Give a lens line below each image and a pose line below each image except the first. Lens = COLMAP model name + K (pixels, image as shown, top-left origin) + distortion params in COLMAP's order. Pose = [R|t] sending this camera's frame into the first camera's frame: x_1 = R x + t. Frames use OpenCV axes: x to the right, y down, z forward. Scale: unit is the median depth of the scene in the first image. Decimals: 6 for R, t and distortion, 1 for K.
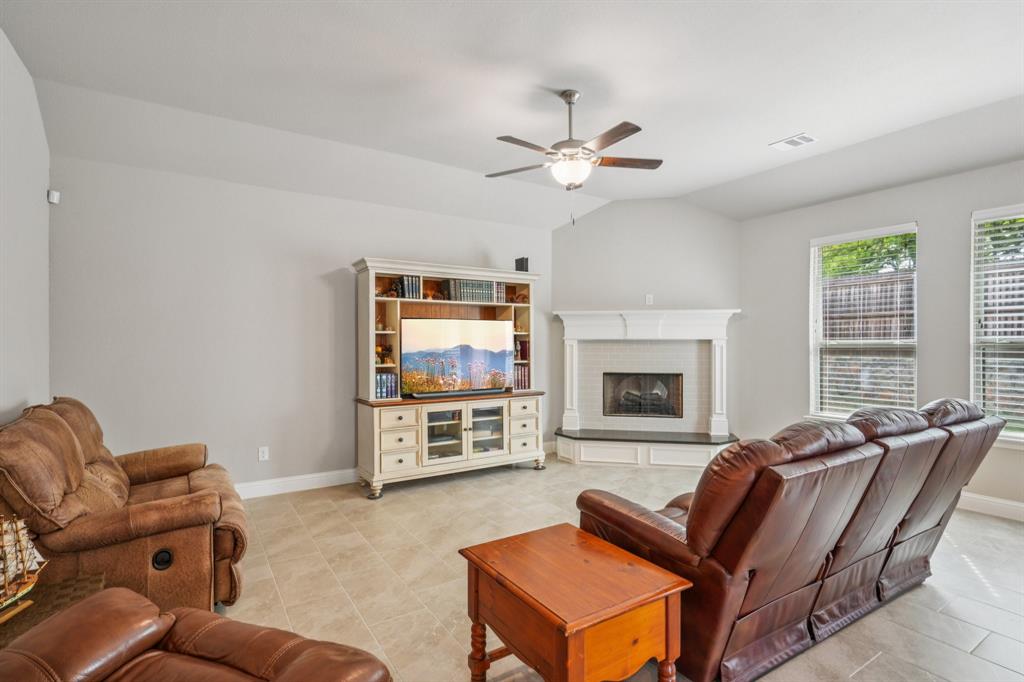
lens RADIAL K [[501.3, 0, 509.0], [0, 501.3, 345.0], [0, 0, 1]] dist [0.026102, 0.000184]
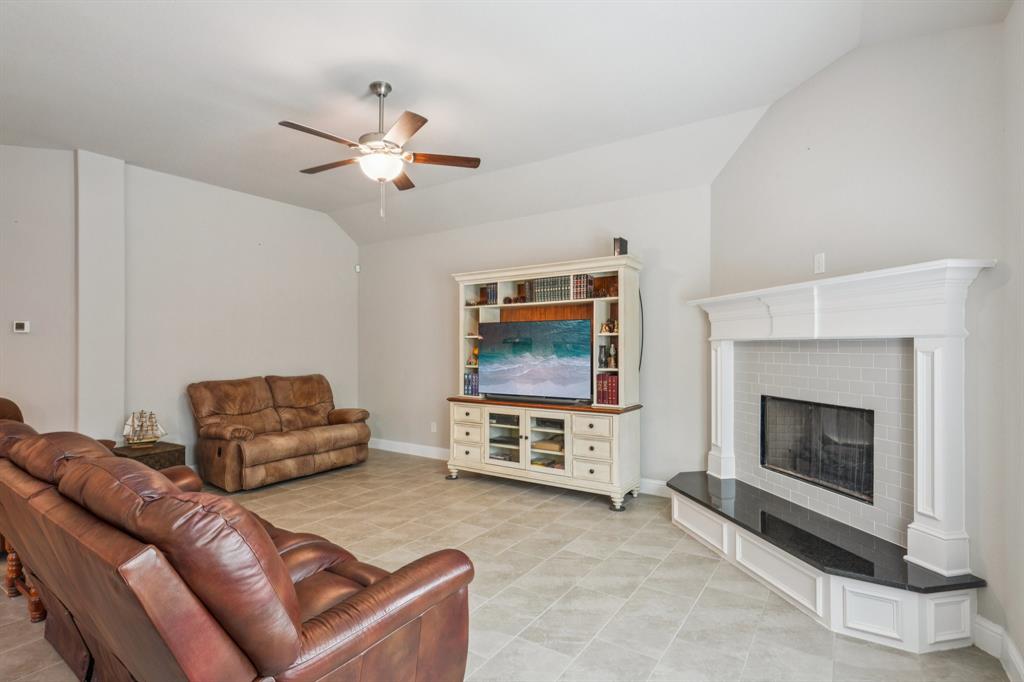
lens RADIAL K [[501.3, 0, 509.0], [0, 501.3, 345.0], [0, 0, 1]] dist [0.026102, 0.000184]
pose [[0.395353, -0.003800, -0.918521, 0.745732], [-0.003739, 0.999976, -0.005747, -0.000660], [0.918522, 0.005706, 0.395329, 0.573001]]
